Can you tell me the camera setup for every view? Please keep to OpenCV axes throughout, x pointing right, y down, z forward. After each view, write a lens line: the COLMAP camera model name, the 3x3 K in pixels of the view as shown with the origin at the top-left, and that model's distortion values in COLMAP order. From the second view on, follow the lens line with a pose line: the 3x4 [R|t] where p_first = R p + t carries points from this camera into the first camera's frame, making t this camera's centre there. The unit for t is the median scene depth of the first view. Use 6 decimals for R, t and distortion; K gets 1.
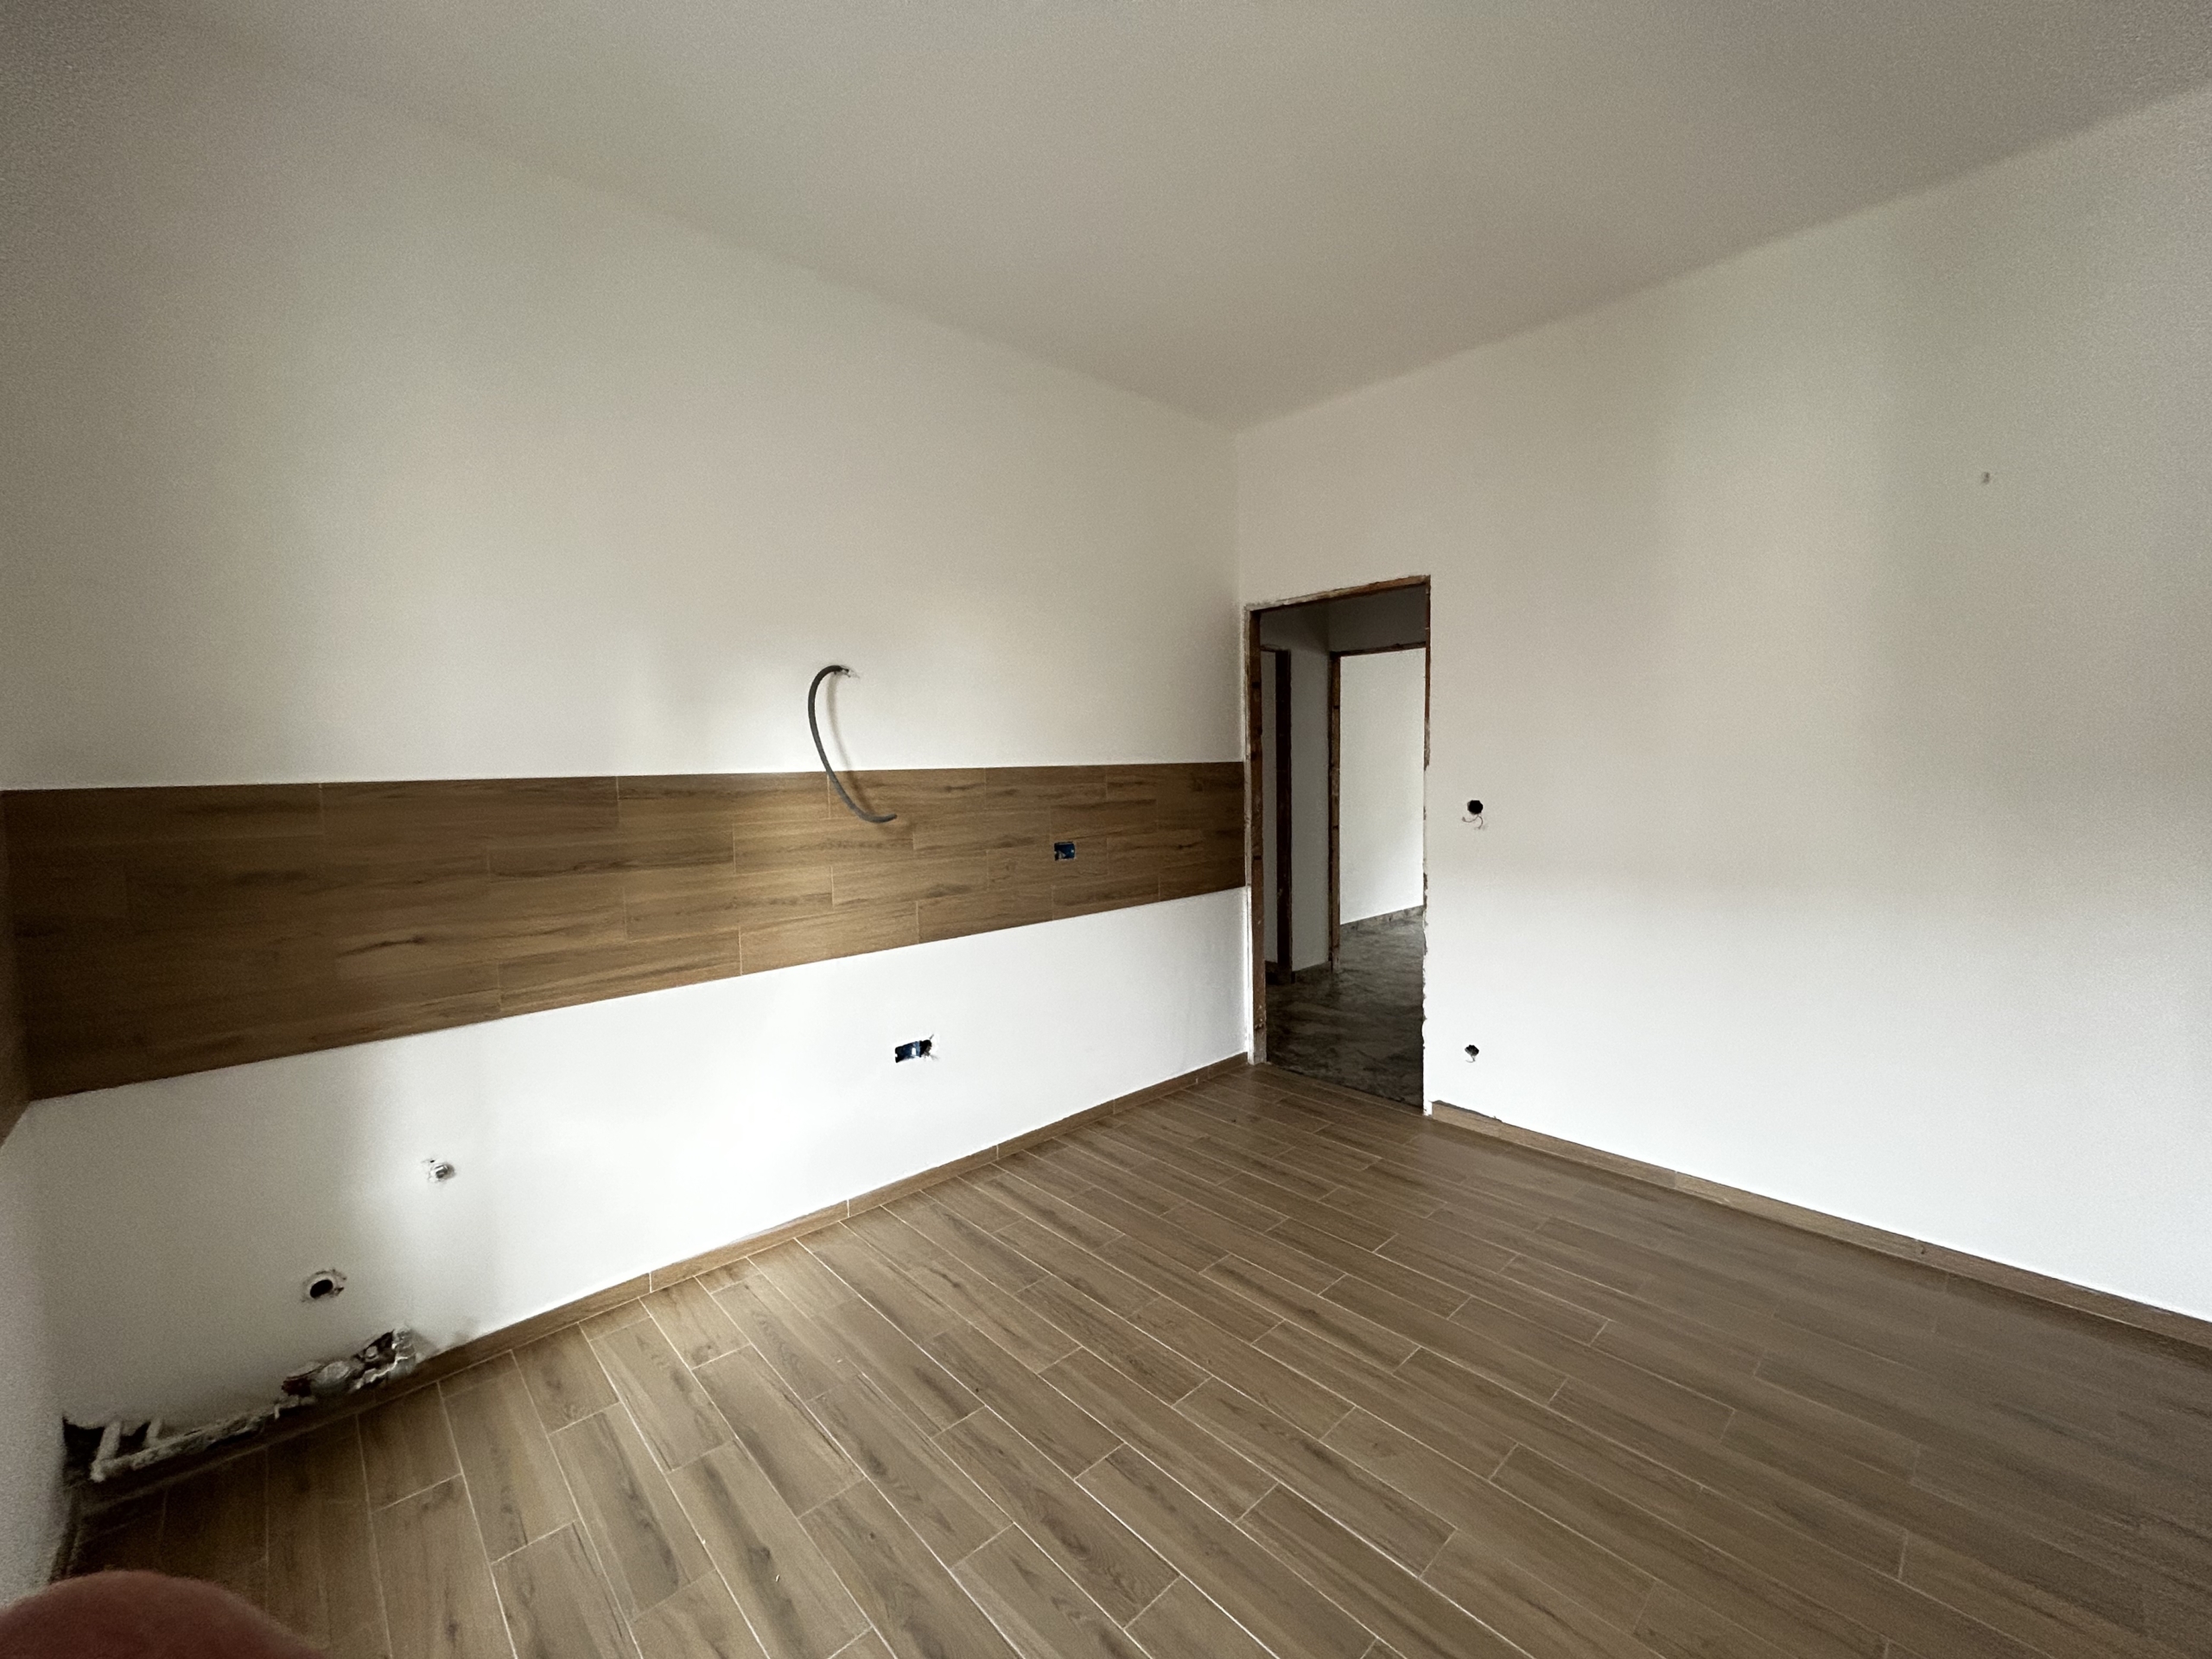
lens RADIAL K [[892.9, 0, 1104.9], [0, 892.9, 821.7], [0, 0, 1]] dist [-0.000745, 0.001417]
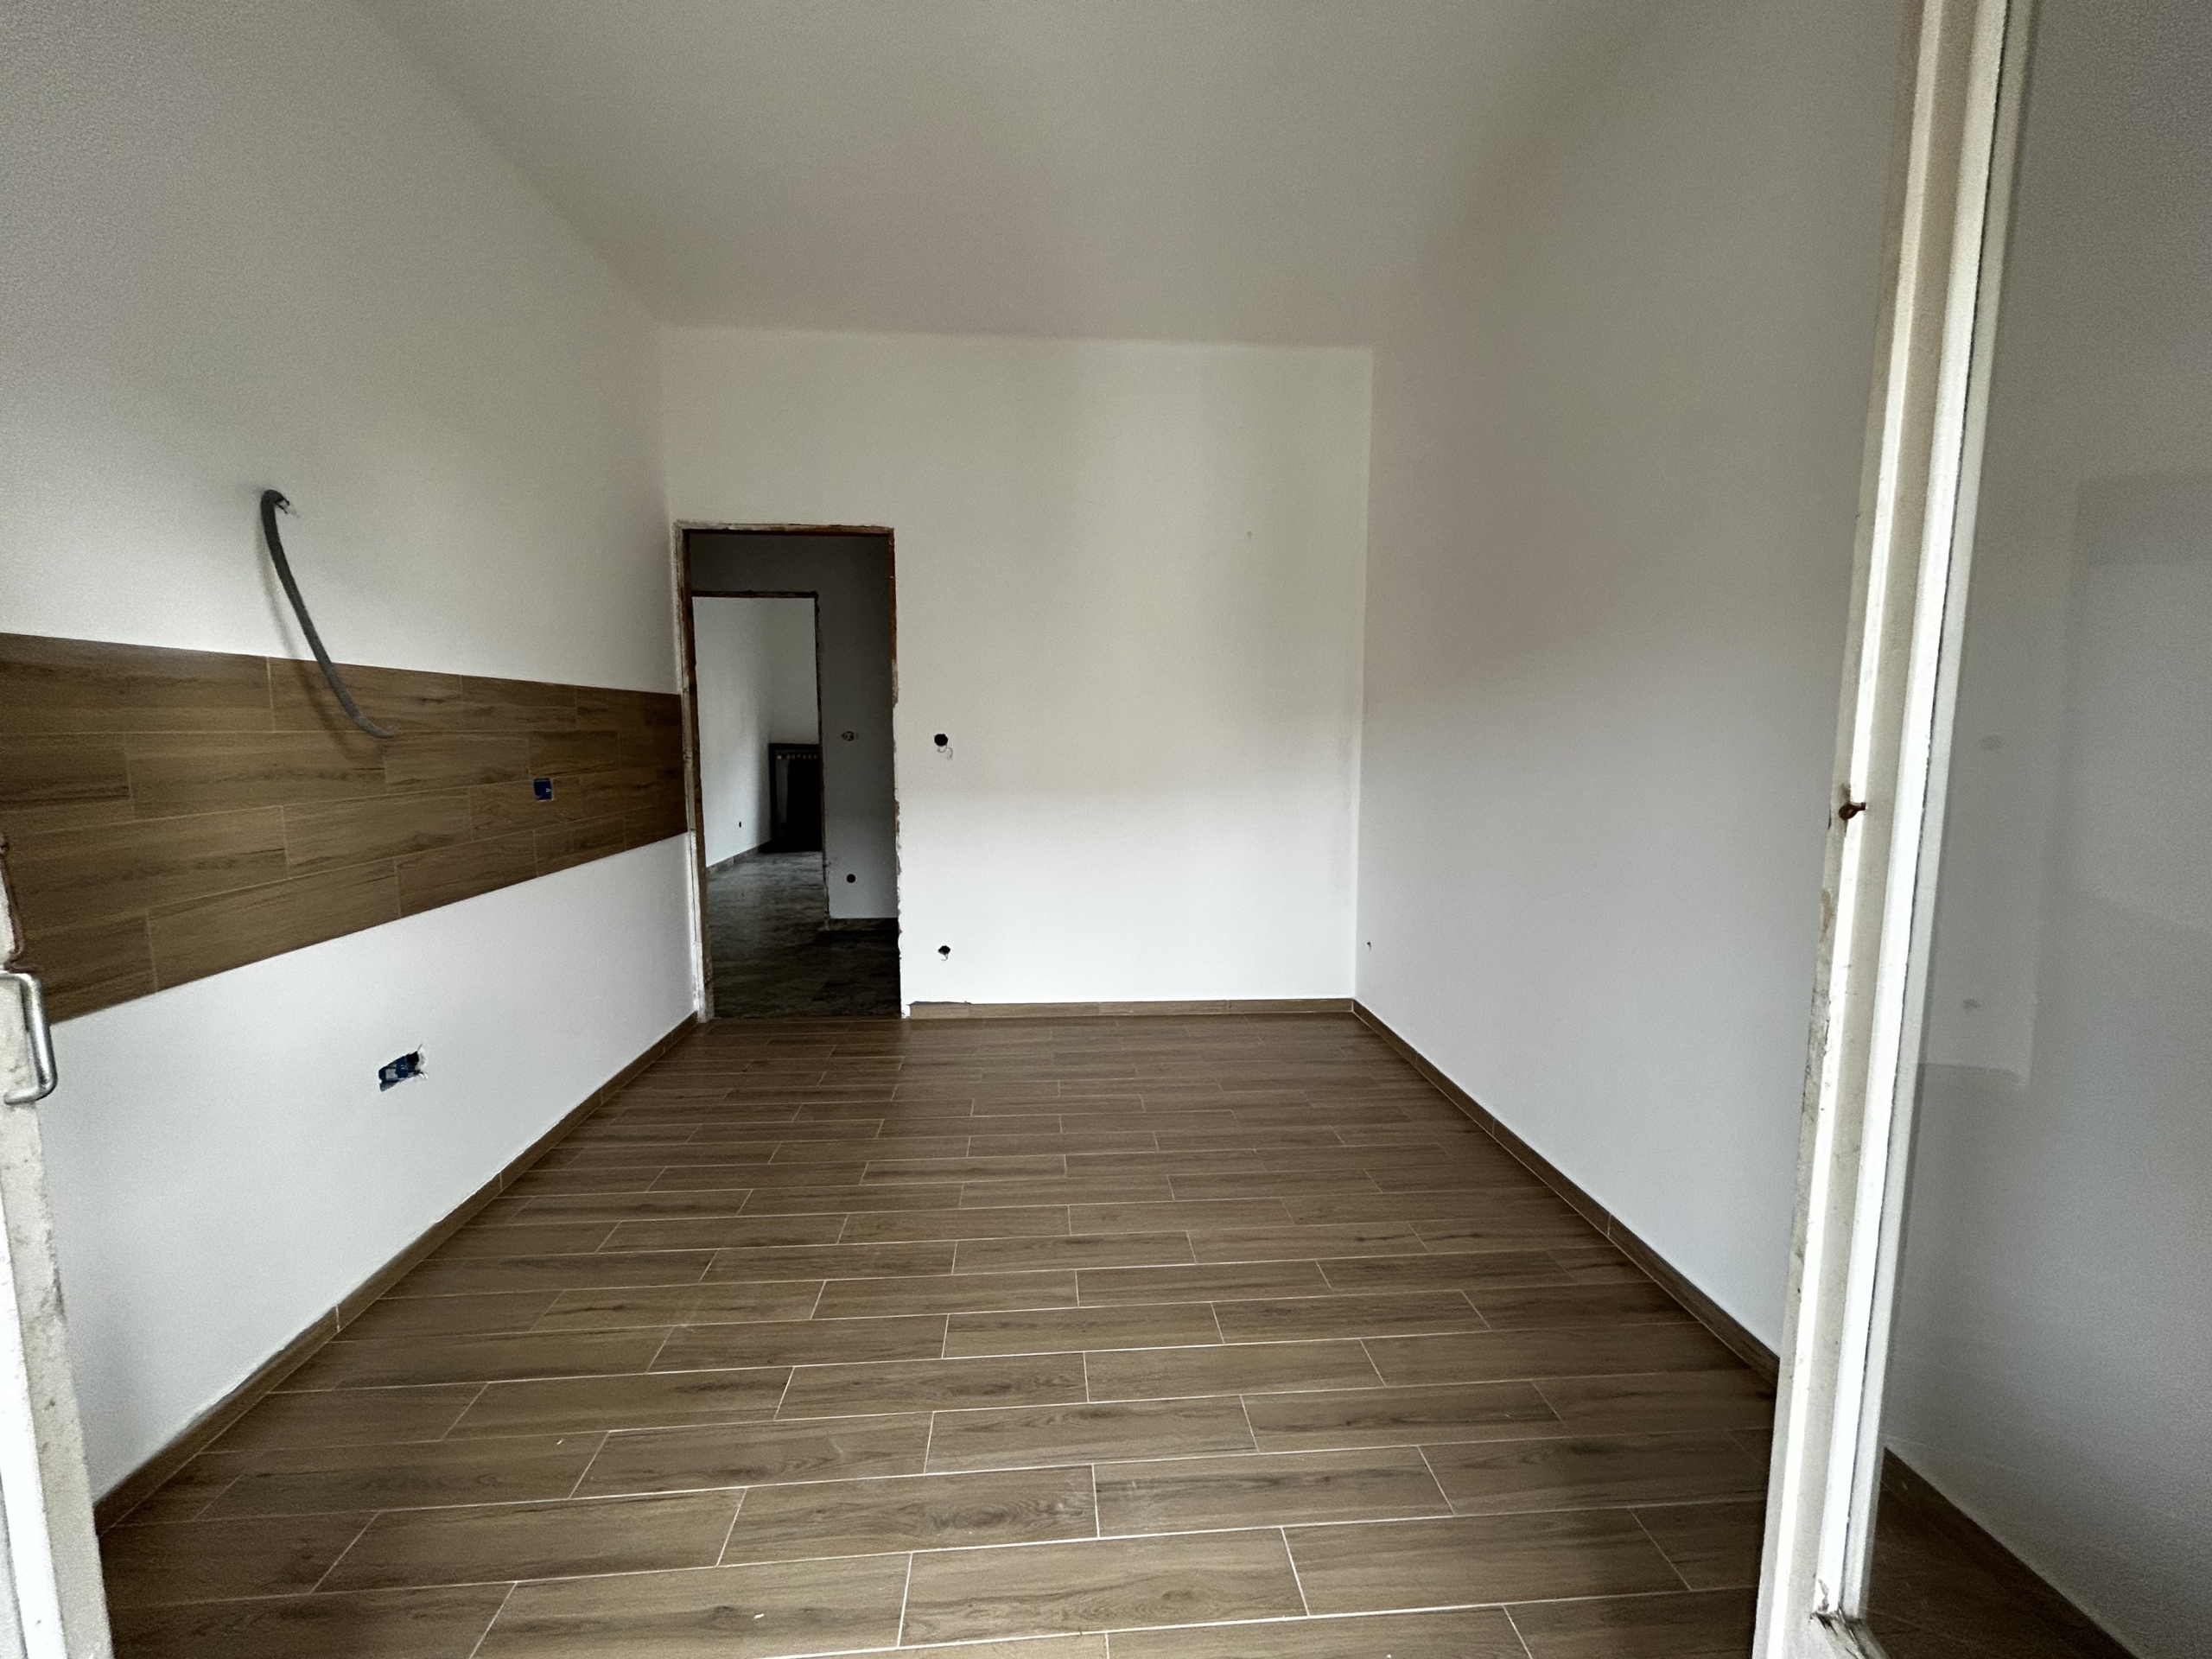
lens RADIAL K [[892.9, 0, 1100.4], [0, 892.9, 825.8], [0, 0, 1]] dist [-0.000745, 0.001417]
pose [[0.630995, -0.064248, 0.773122, -0.406954], [0.037370, 0.997925, 0.052430, 0.048552], [-0.774886, -0.004191, 0.632087, 0.129077]]
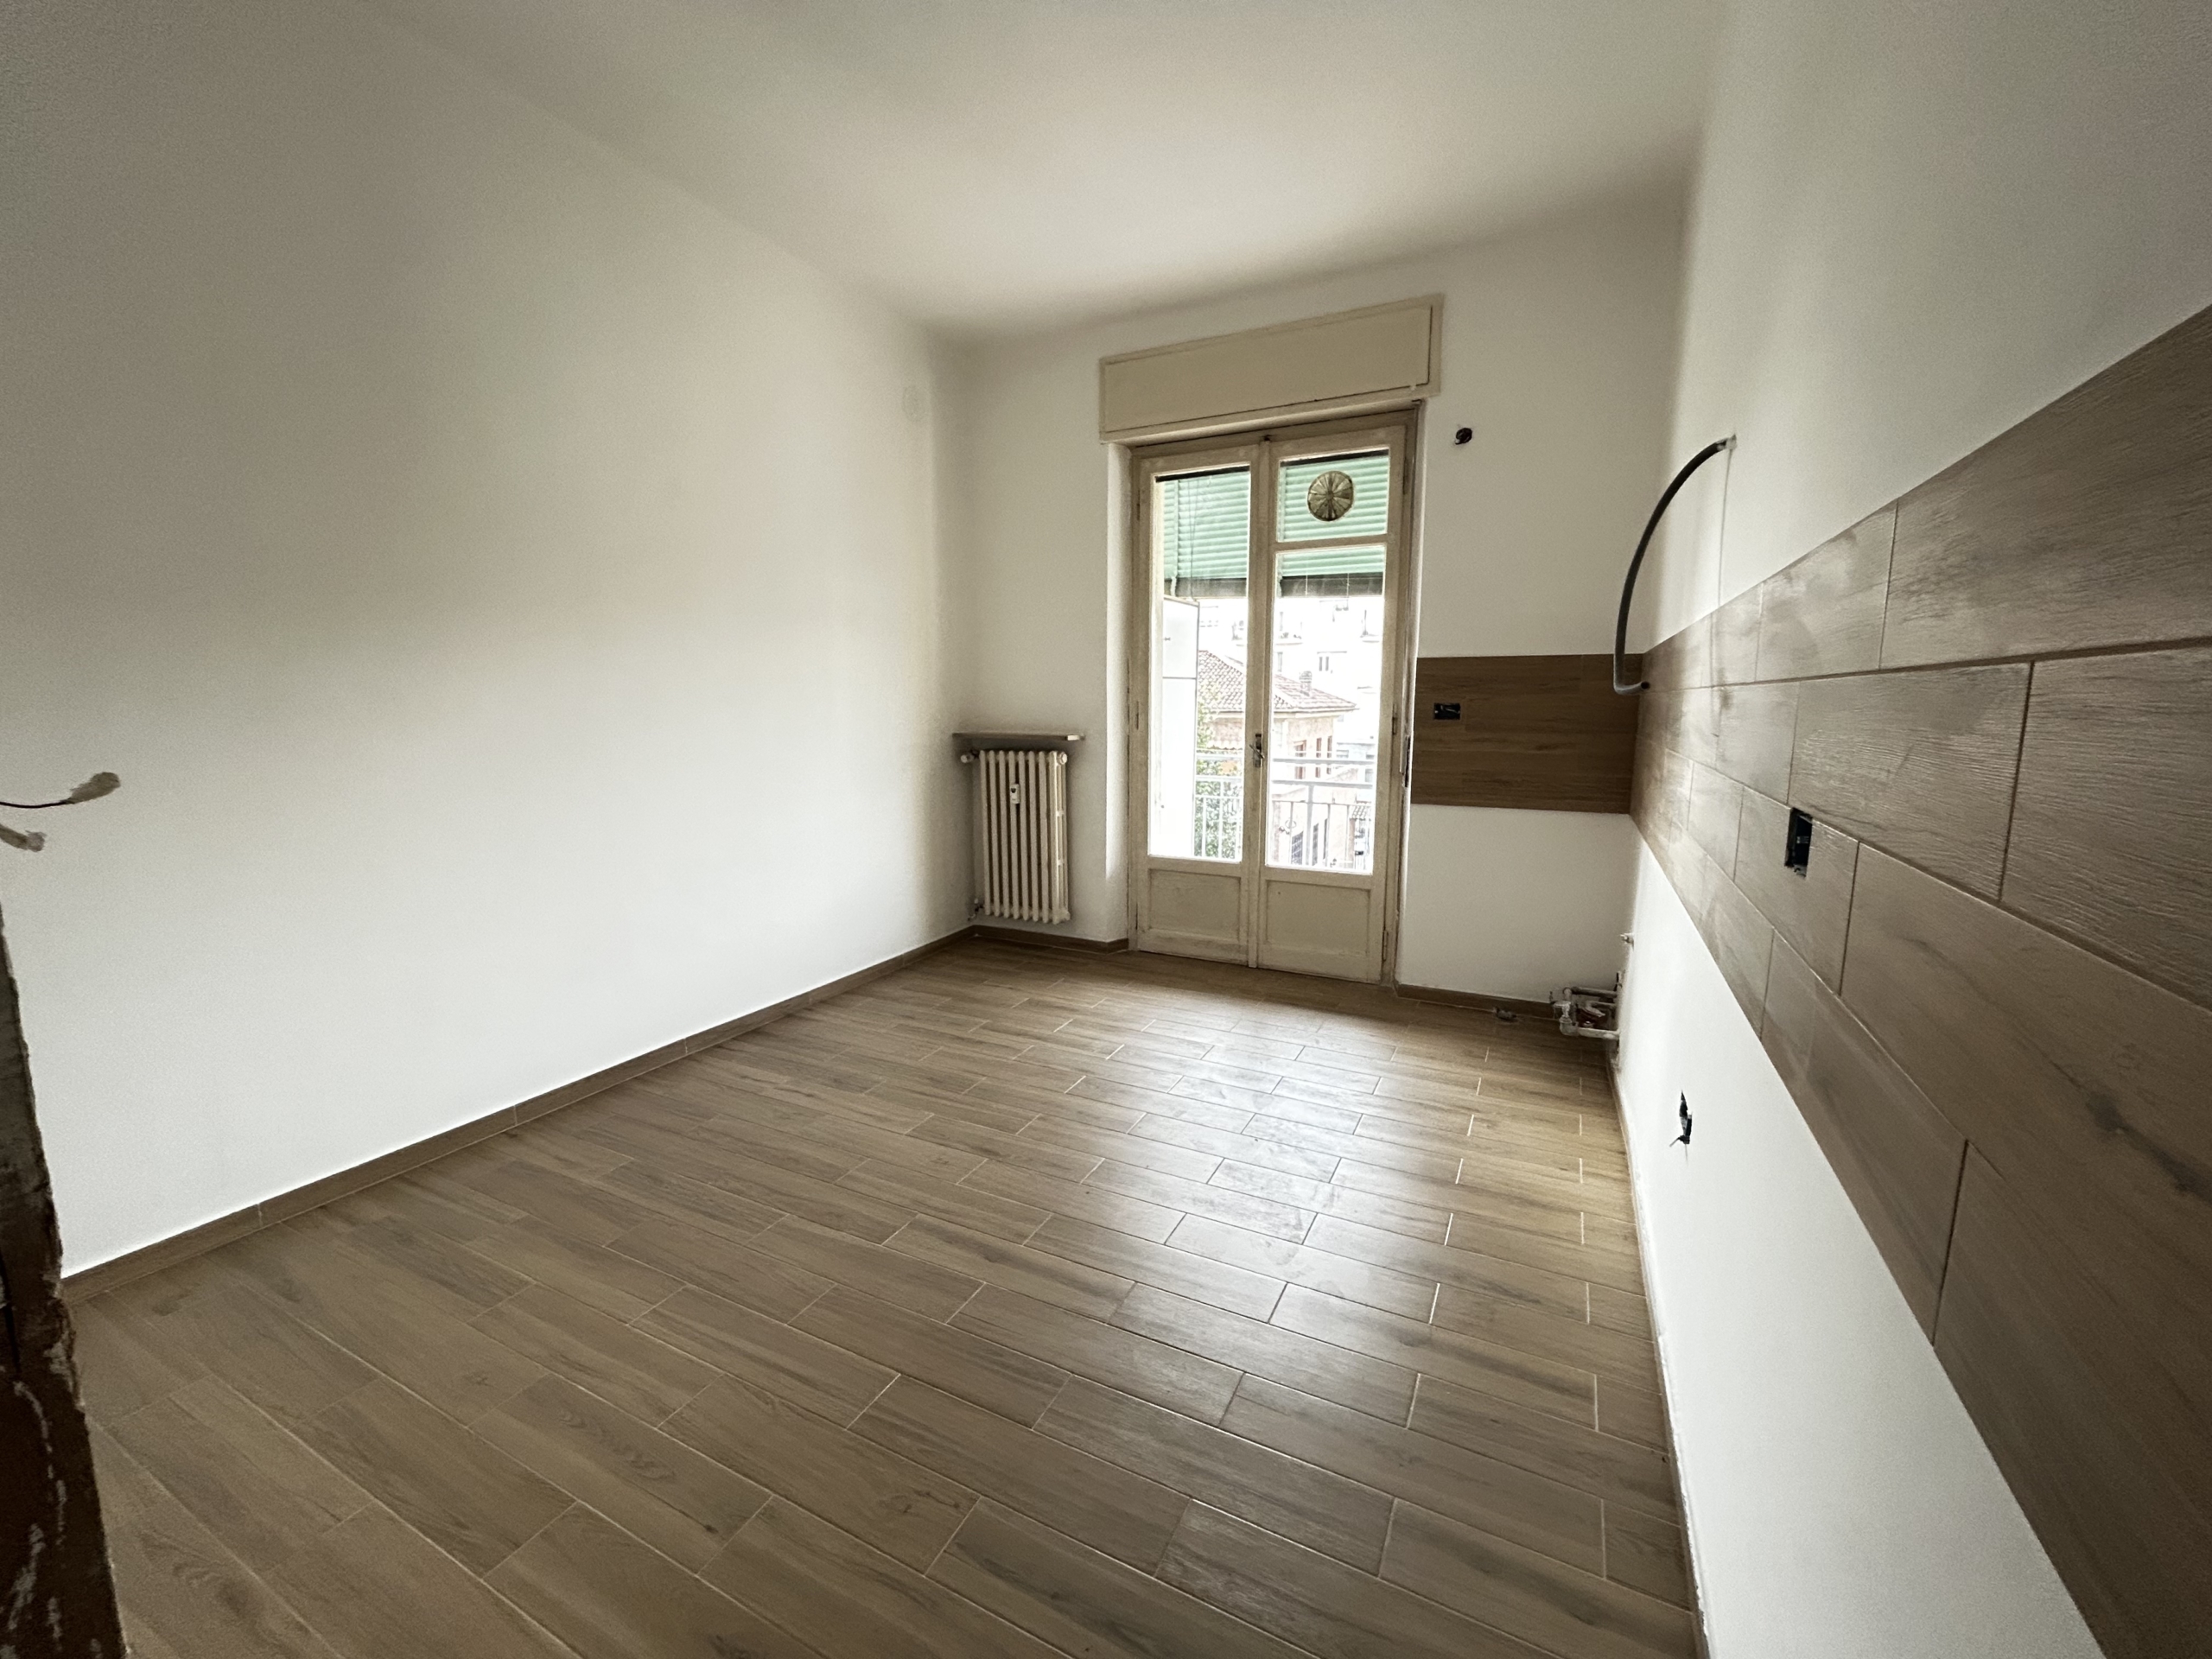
lens RADIAL K [[892.9, 0, 1104.4], [0, 892.9, 840.3], [0, 0, 1]] dist [-0.000745, 0.001417]
pose [[-0.941556, 0.068180, -0.329886, 0.305450], [-0.004529, 0.976652, 0.214780, -0.026094], [0.336827, 0.203722, -0.919263, 1.378068]]
